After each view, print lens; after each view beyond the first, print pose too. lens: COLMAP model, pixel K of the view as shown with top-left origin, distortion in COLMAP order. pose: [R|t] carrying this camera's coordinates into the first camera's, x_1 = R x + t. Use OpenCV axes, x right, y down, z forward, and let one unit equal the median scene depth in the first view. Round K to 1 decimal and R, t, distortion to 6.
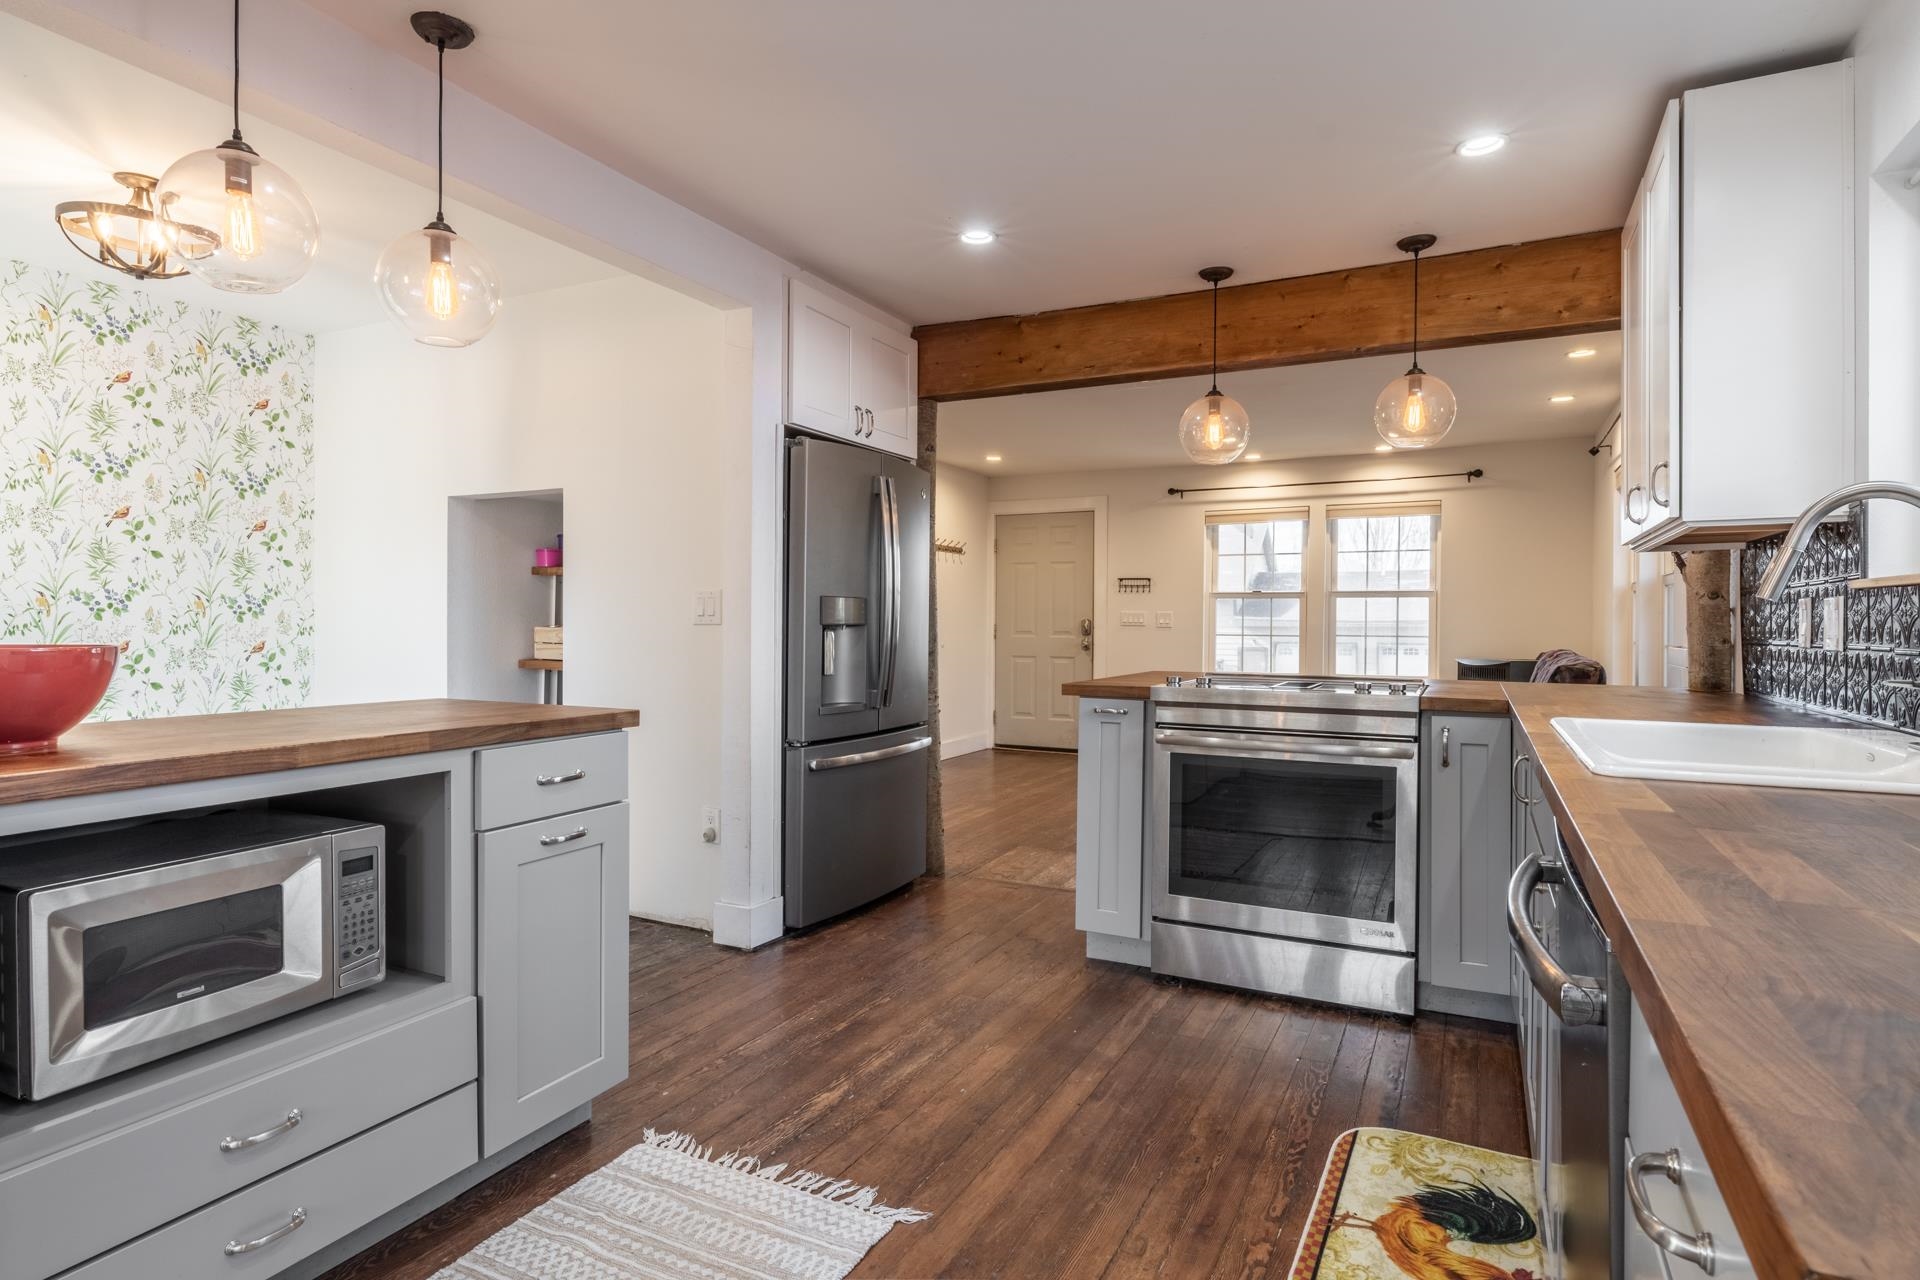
lens RADIAL K [[1014.3, 0, 953.8], [0, 1014.3, 637.6], [0, 0, 1]] dist [-0.003683, -0.001390]
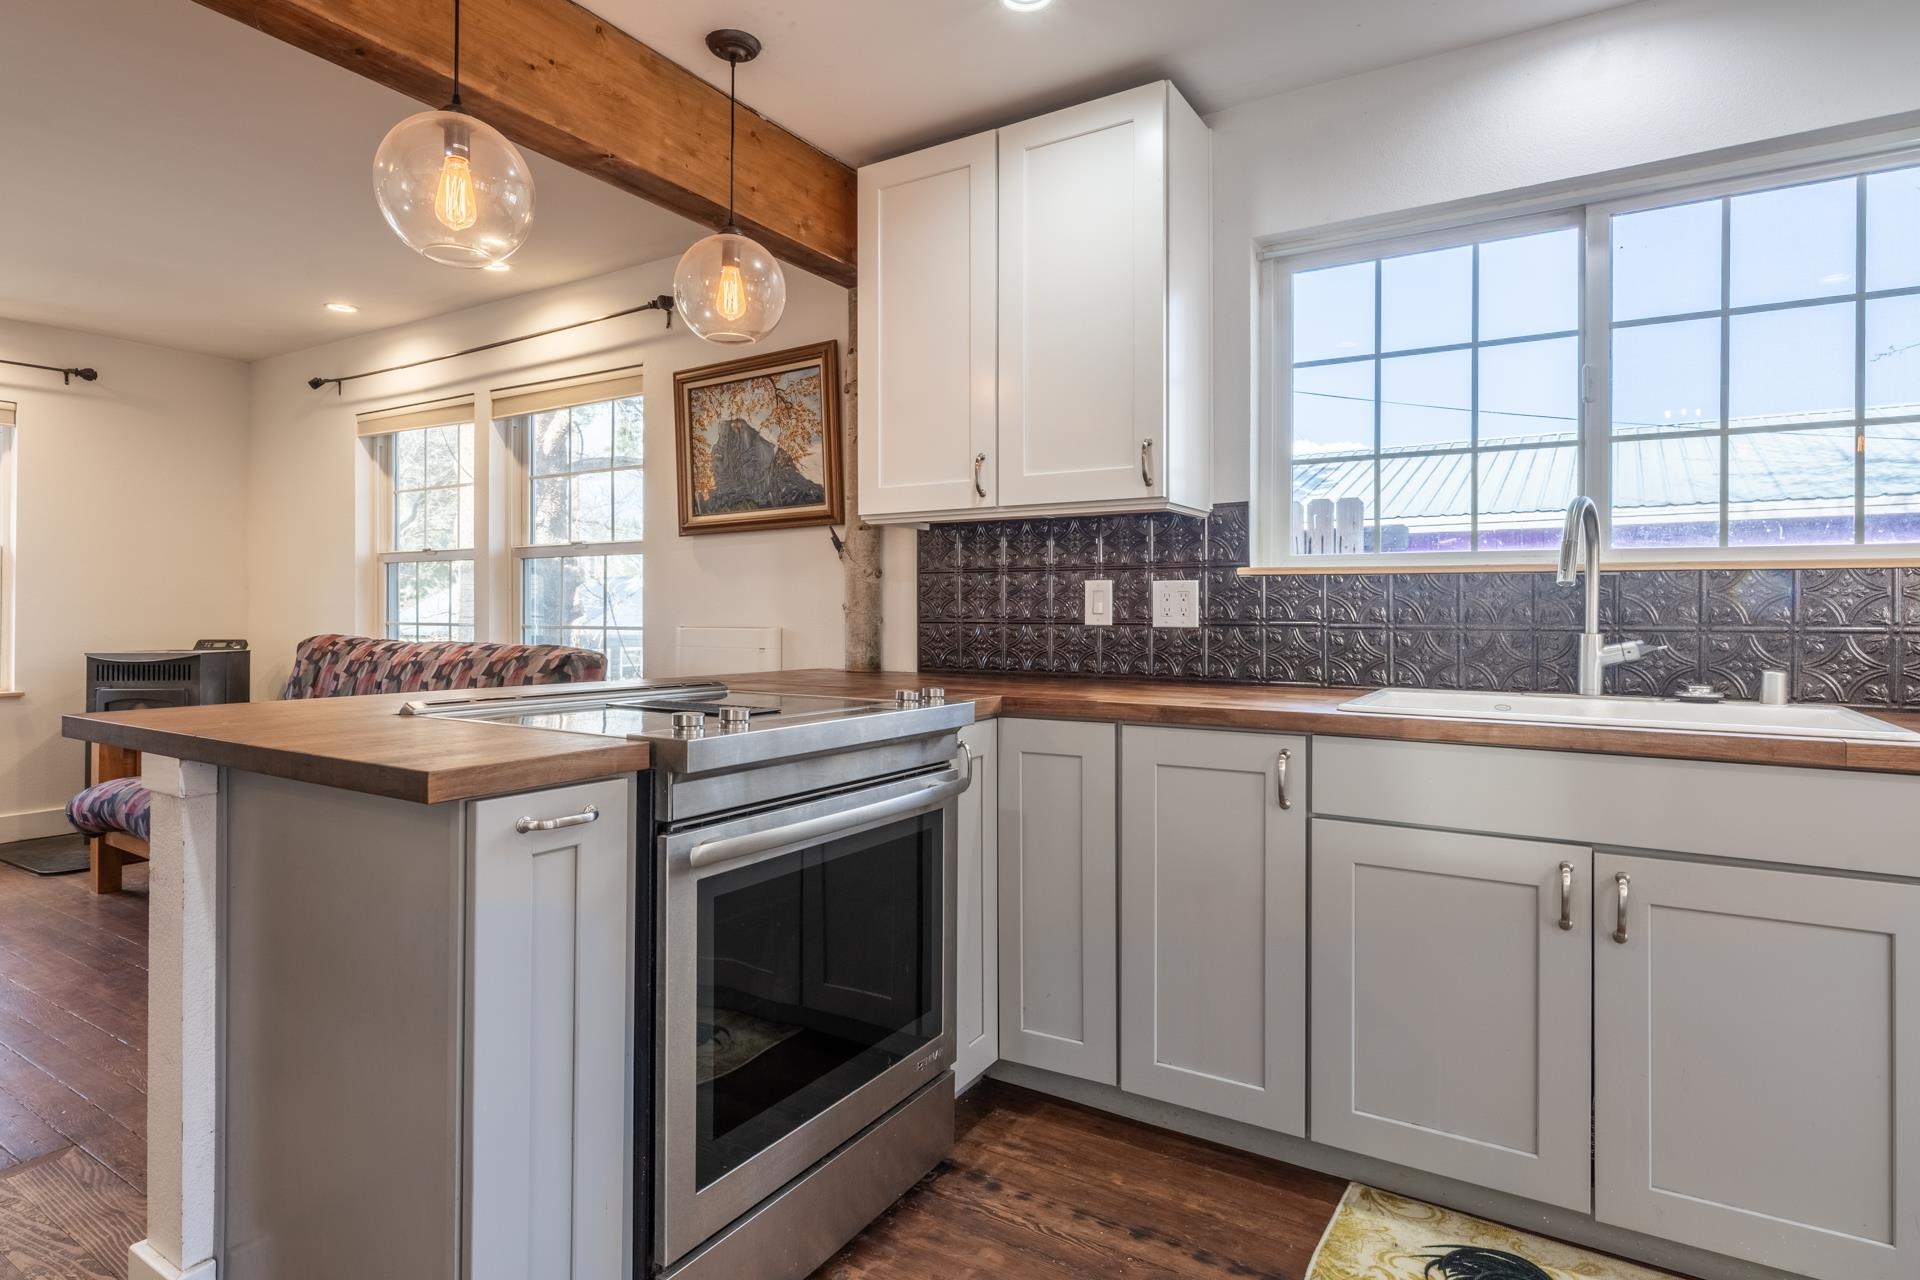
lens RADIAL K [[1014.3, 0, 968.6], [0, 1014.3, 610.5], [0, 0, 1]] dist [-0.003683, -0.001390]
pose [[0.078316, -0.003086, 0.996924, -0.143001], [0.007514, 0.999969, 0.002505, -0.004996], [-0.996900, 0.007295, 0.078337, 0.520364]]
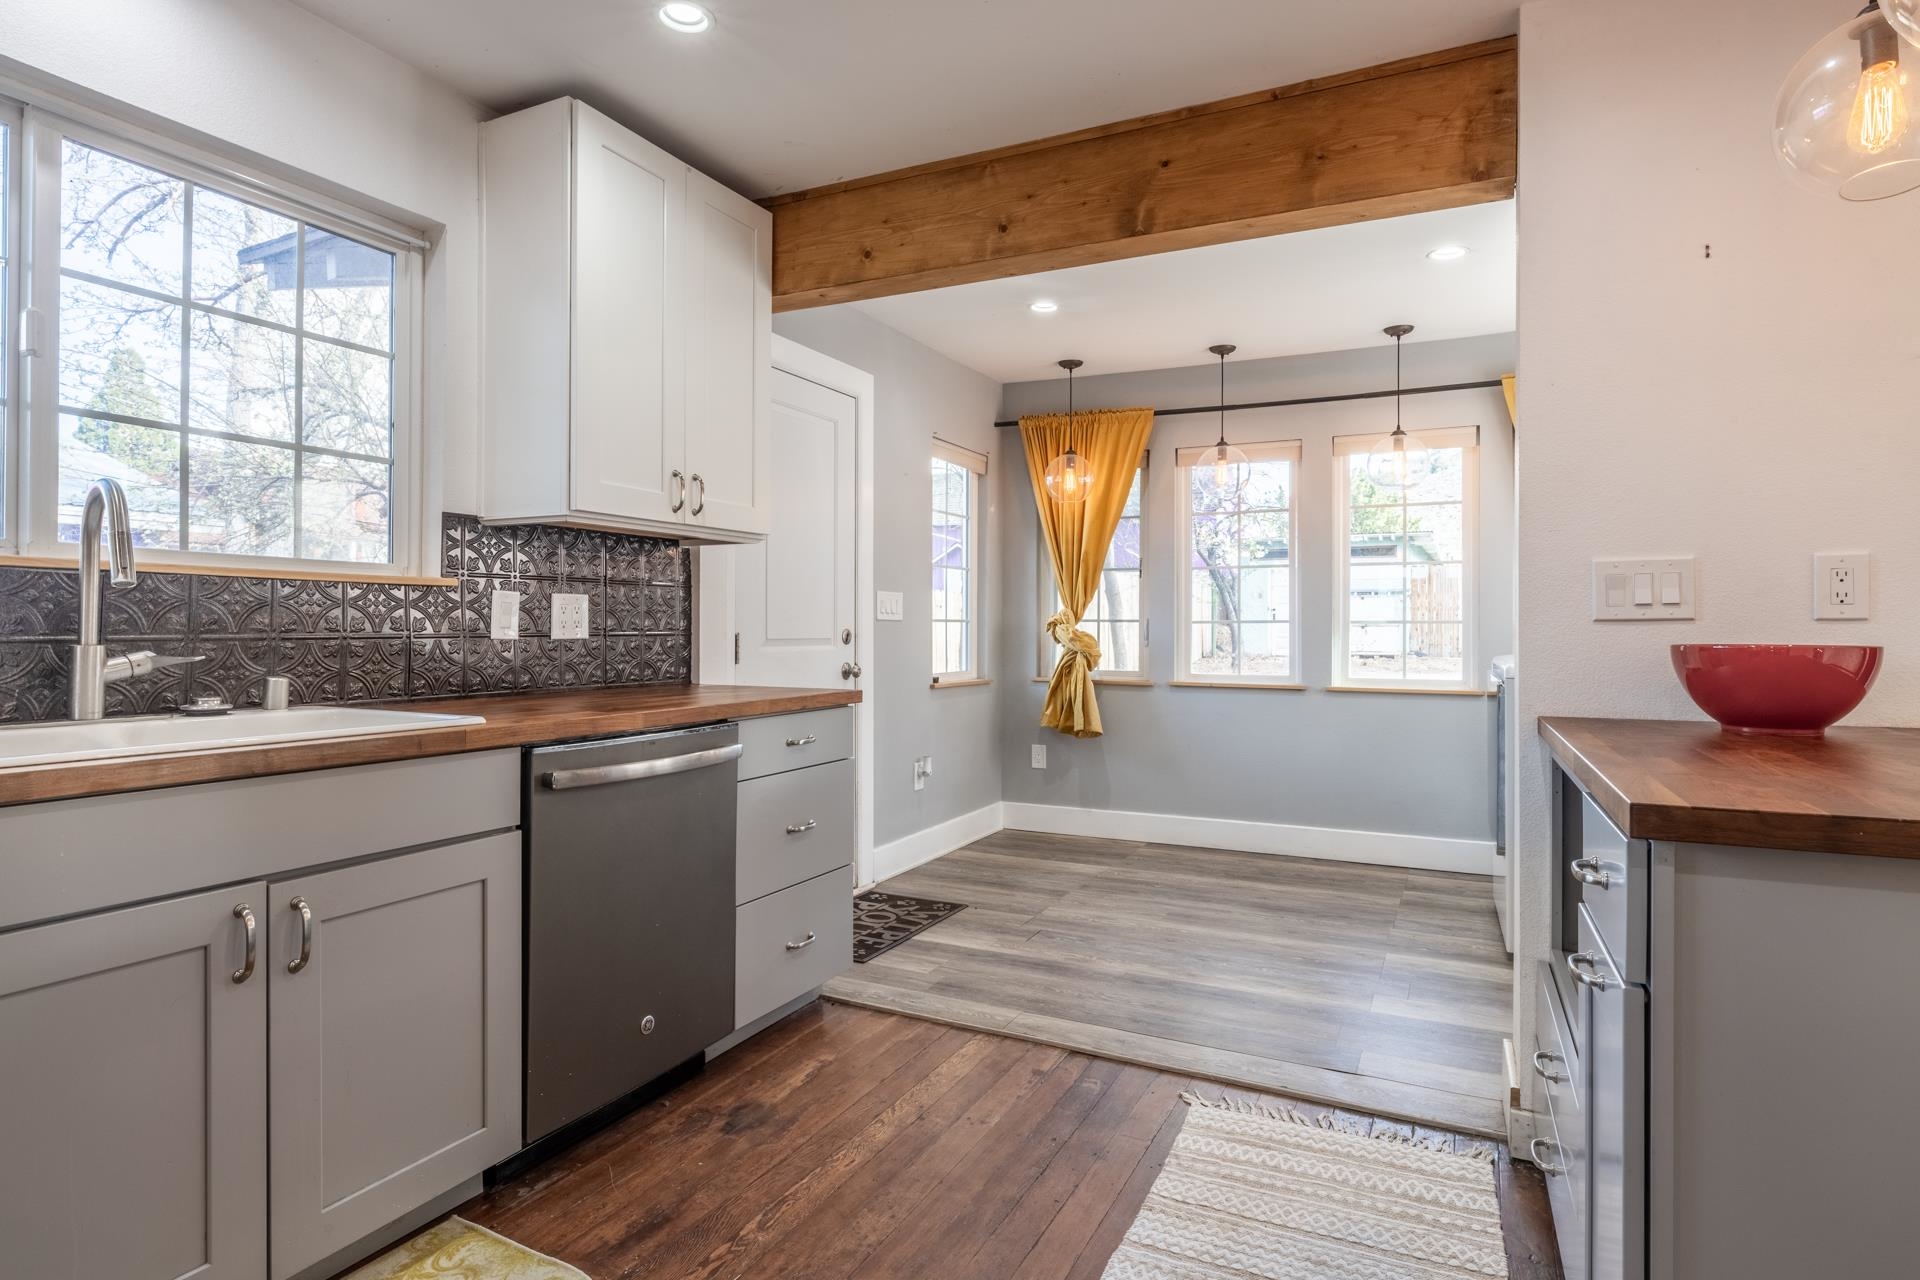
lens RADIAL K [[1014.3, 0, 958.6], [0, 1014.3, 627.8], [0, 0, 1]] dist [-0.003683, -0.001390]
pose [[-0.999946, -0.010206, -0.001804, -0.001964], [-0.010225, 0.999890, 0.010744, -0.005034], [0.001695, 0.010762, -0.999941, 0.641262]]
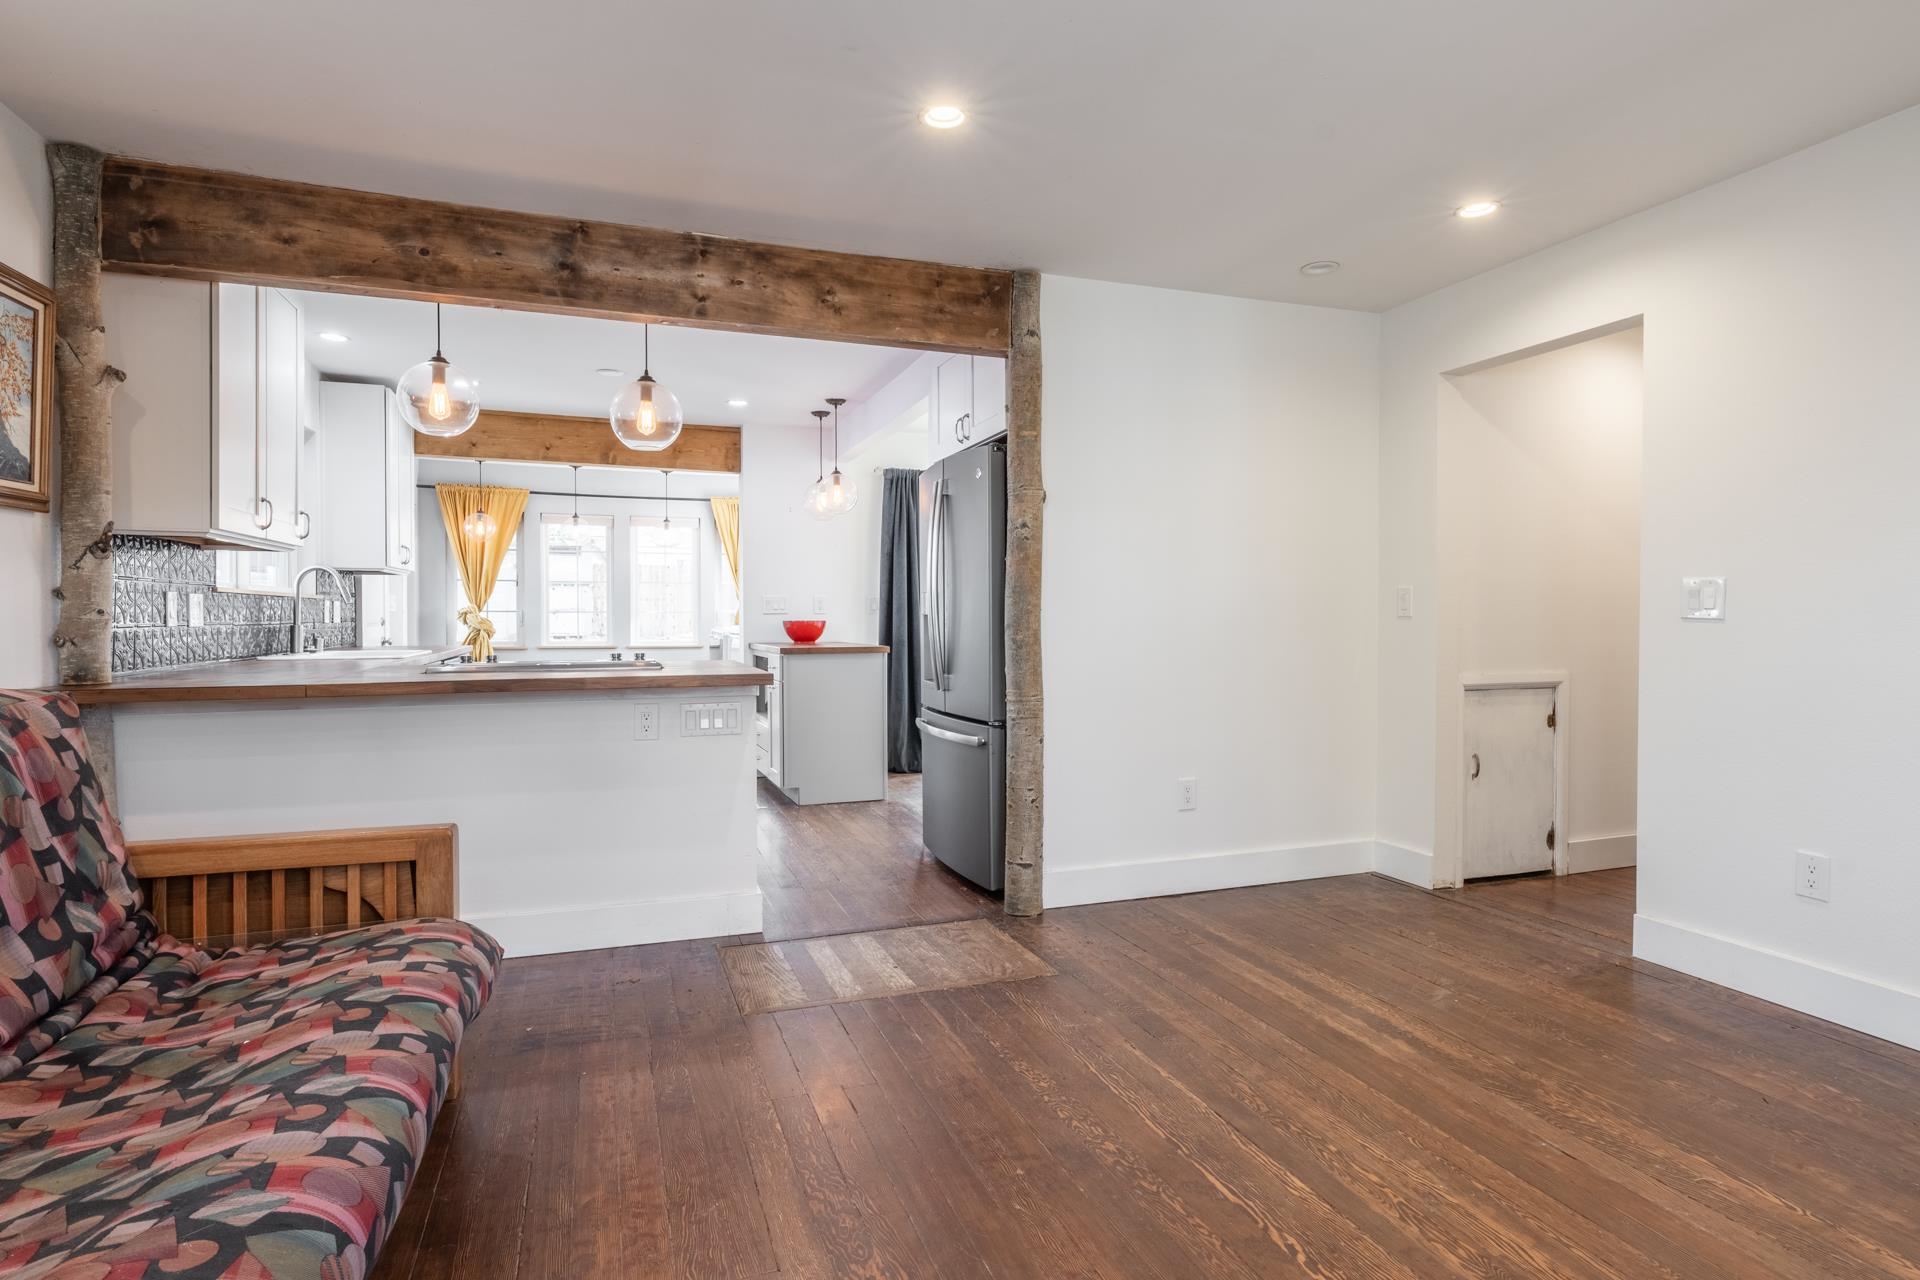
lens RADIAL K [[1014.3, 0, 966.1], [0, 1014.3, 613.0], [0, 0, 1]] dist [-0.003683, -0.001390]
pose [[-0.686063, -0.008076, -0.727498, 0.545844], [-0.013365, 0.999910, 0.001504, -0.013161], [0.727420, 0.010755, -0.686108, 1.368567]]
